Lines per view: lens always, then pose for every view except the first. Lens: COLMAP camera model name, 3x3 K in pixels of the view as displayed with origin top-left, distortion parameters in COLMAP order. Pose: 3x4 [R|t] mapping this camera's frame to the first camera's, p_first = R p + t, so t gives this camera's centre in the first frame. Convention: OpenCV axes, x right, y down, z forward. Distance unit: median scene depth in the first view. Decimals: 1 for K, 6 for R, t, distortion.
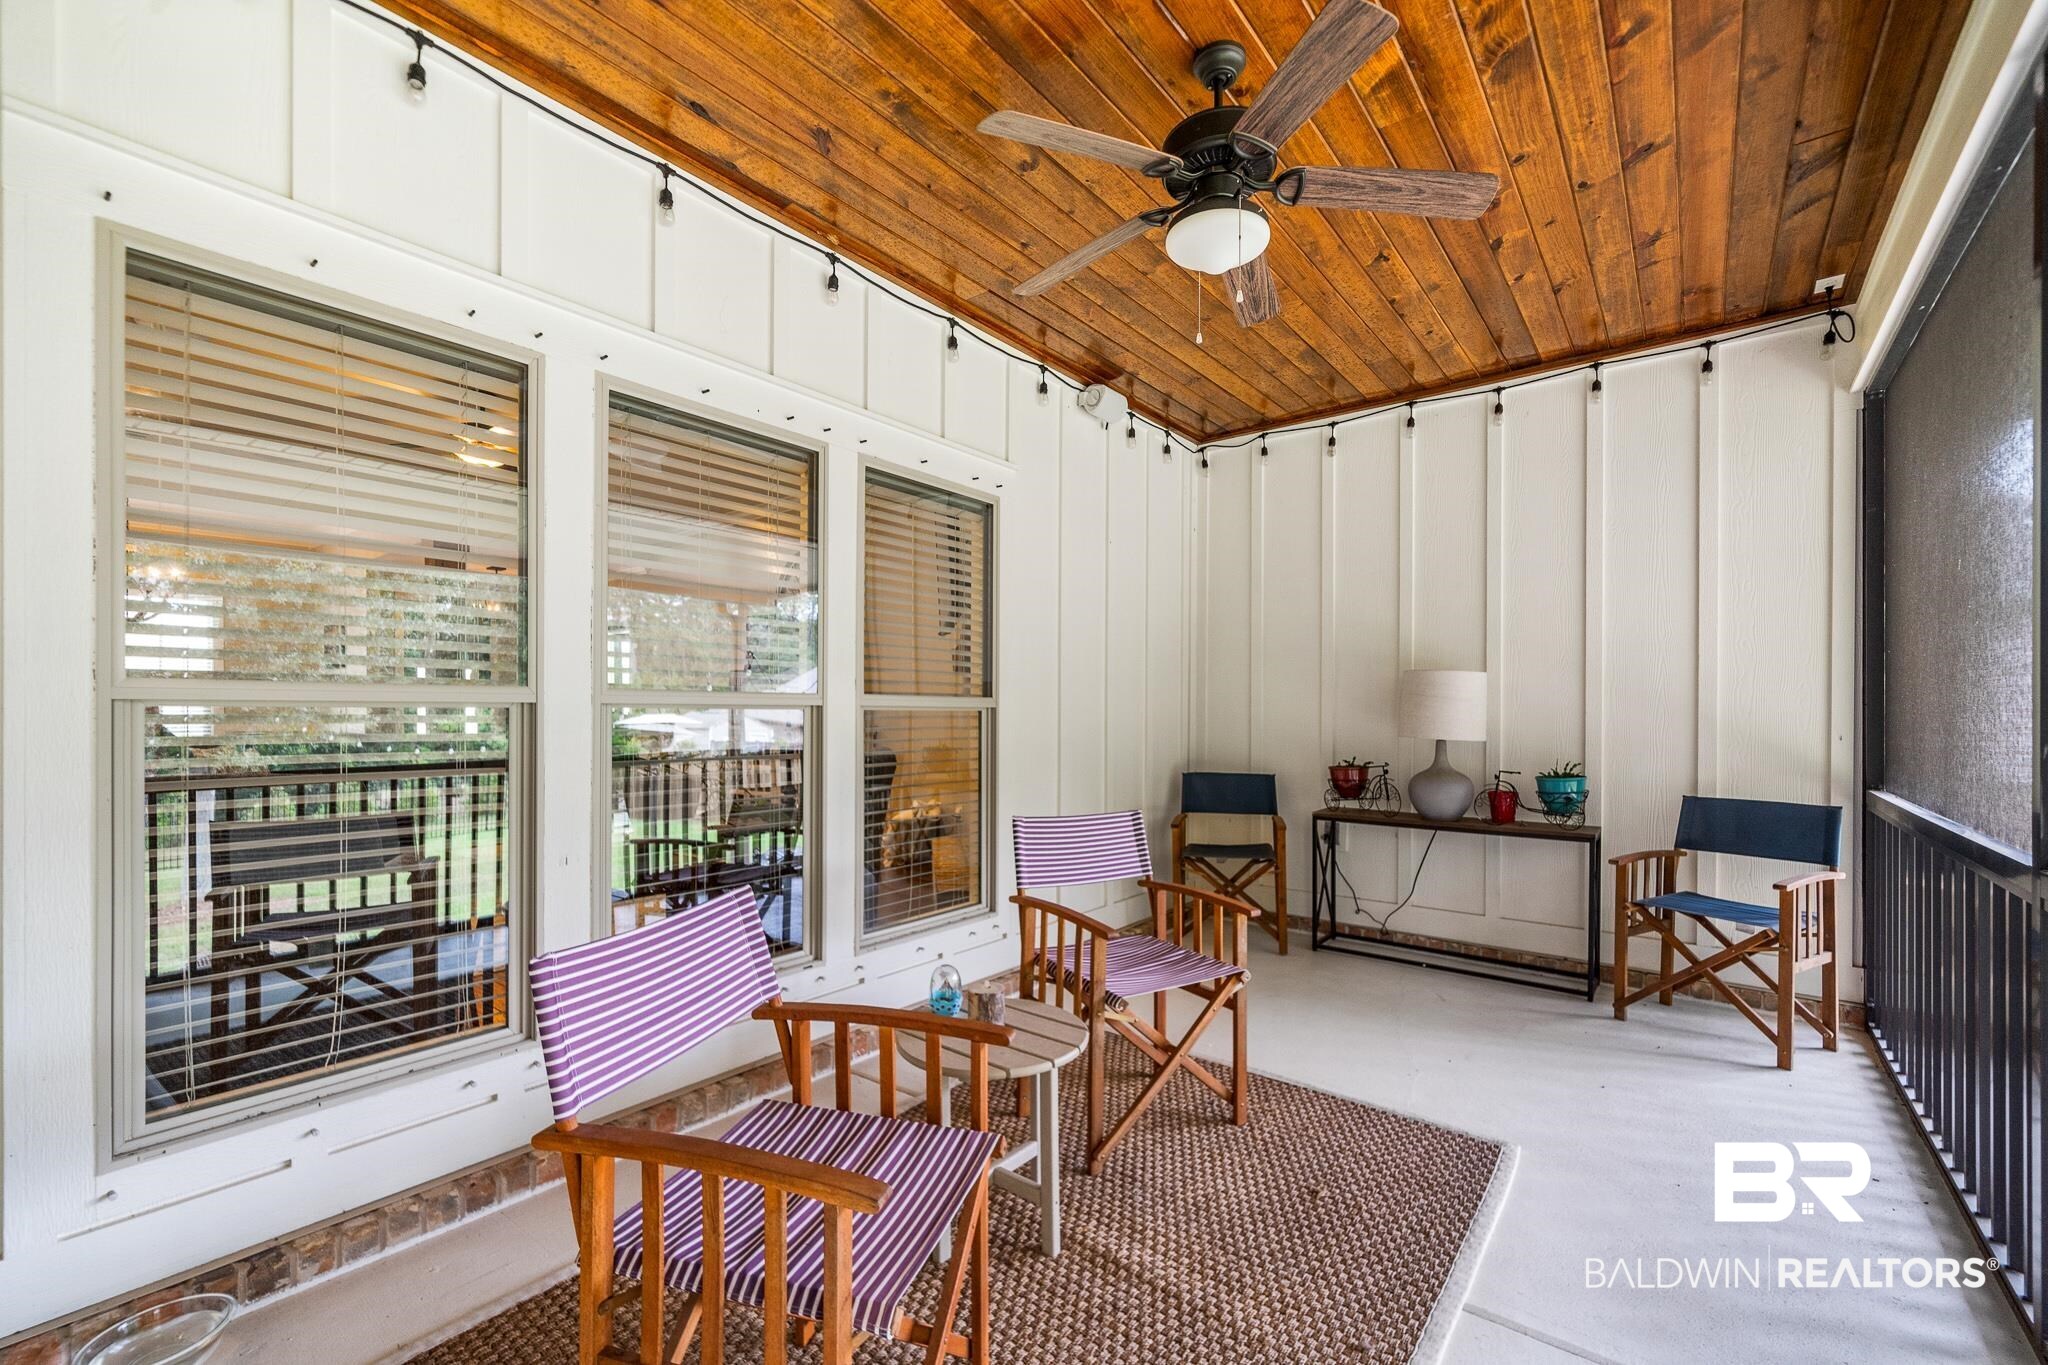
lens RADIAL K [[850.0, 0, 1018.1], [0, 850.0, 708.8], [0, 0, 1]] dist [0.000448, 0.000532]
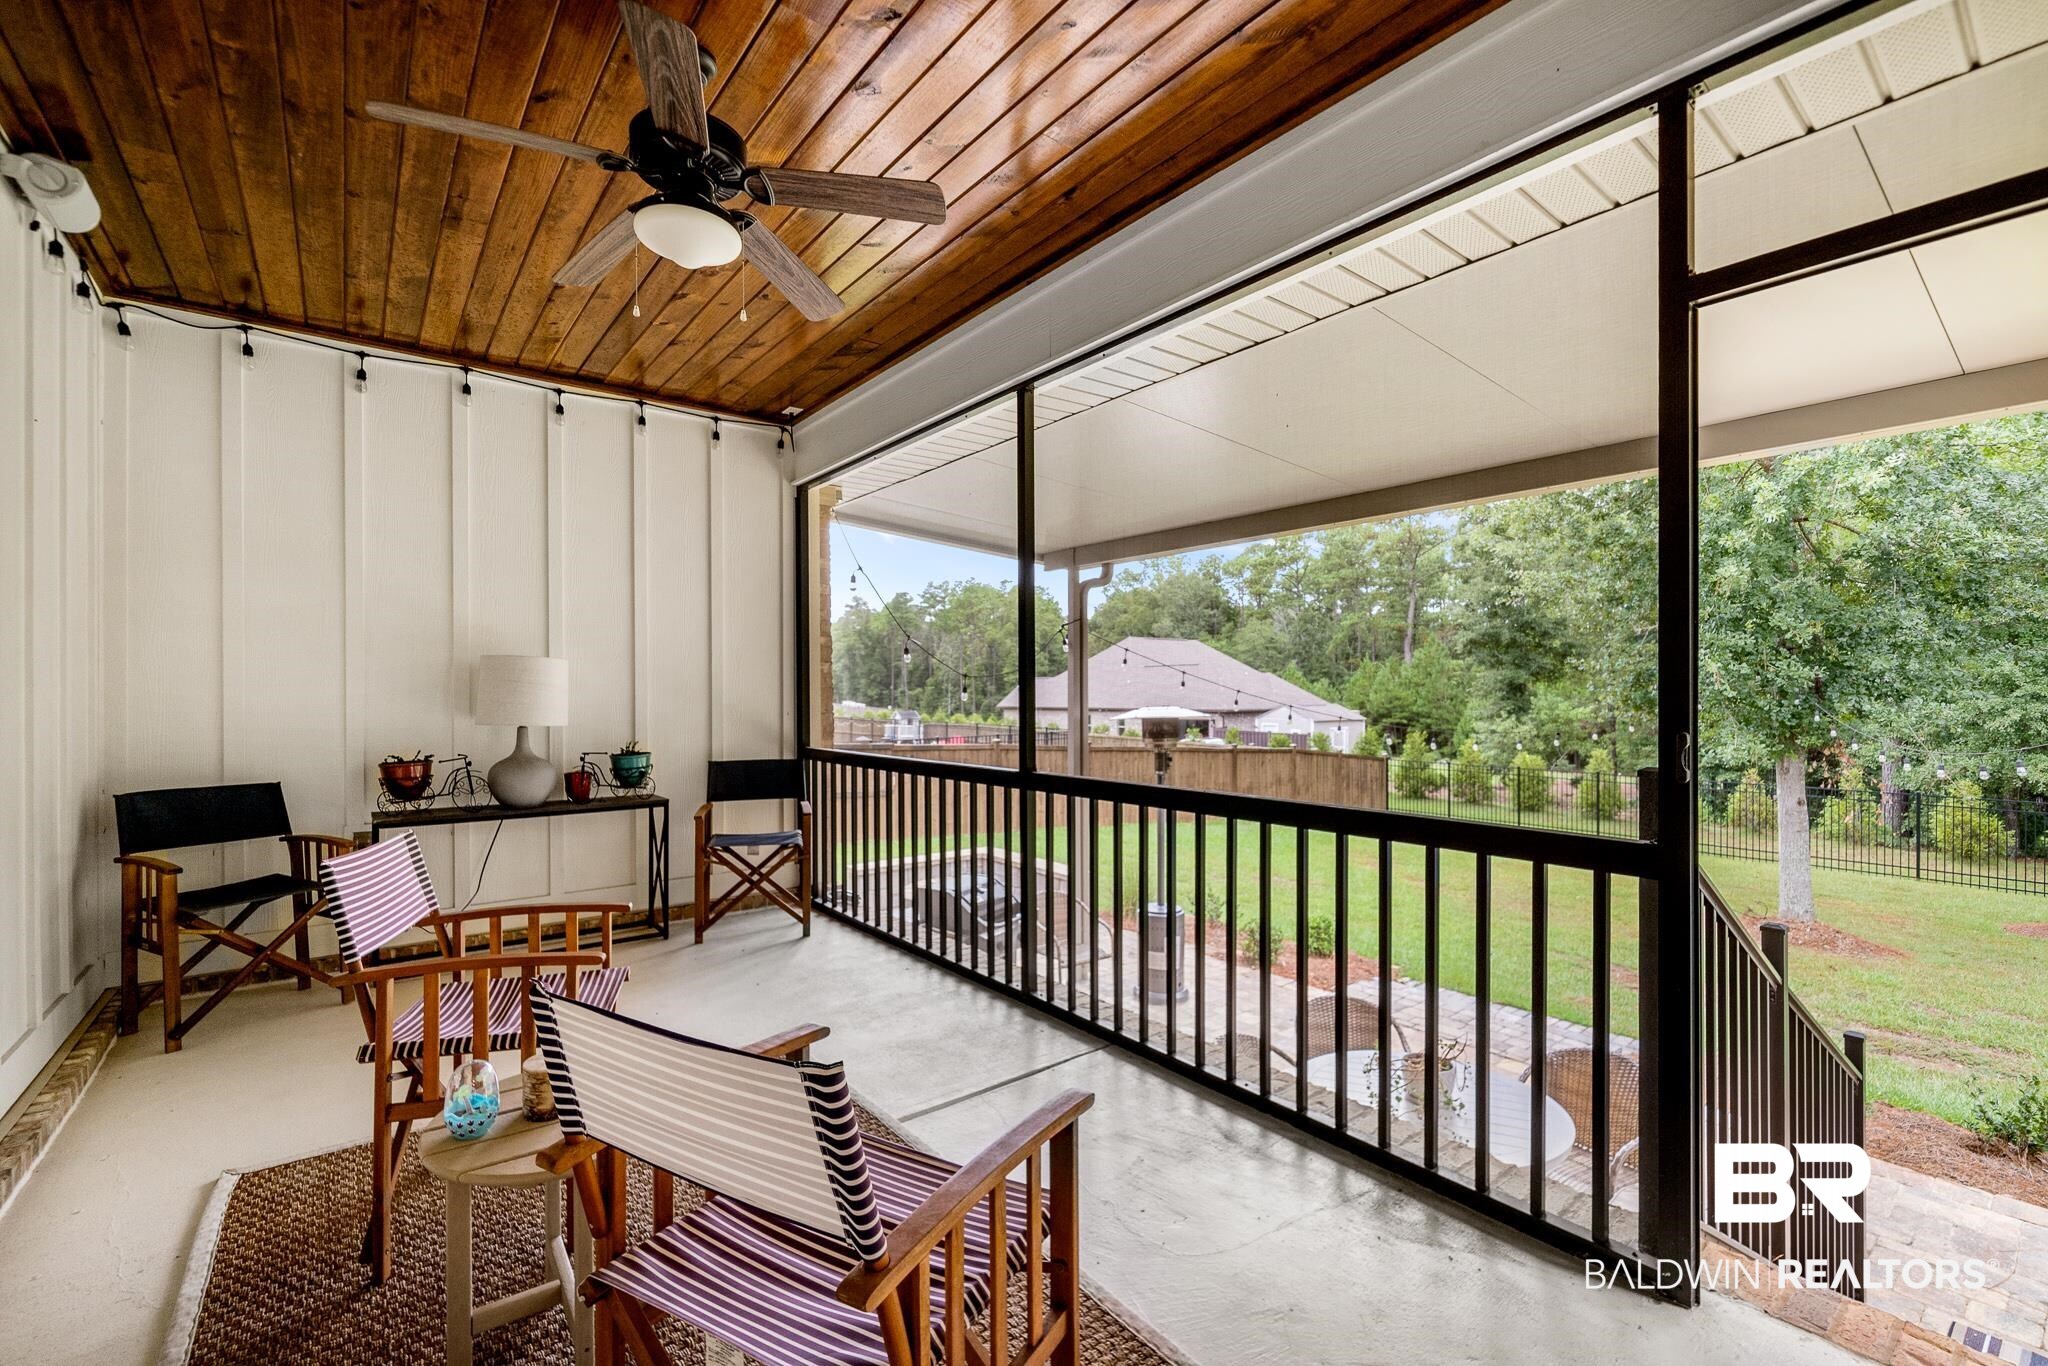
lens RADIAL K [[850.0, 0, 1018.1], [0, 850.0, 709.3], [0, 0, 1]] dist [0.000448, 0.000532]
pose [[0.255867, -0.022070, 0.966460, -0.331541], [-0.003624, 0.999710, 0.023789, -0.010550], [-0.966705, -0.009589, 0.255713, 0.191806]]
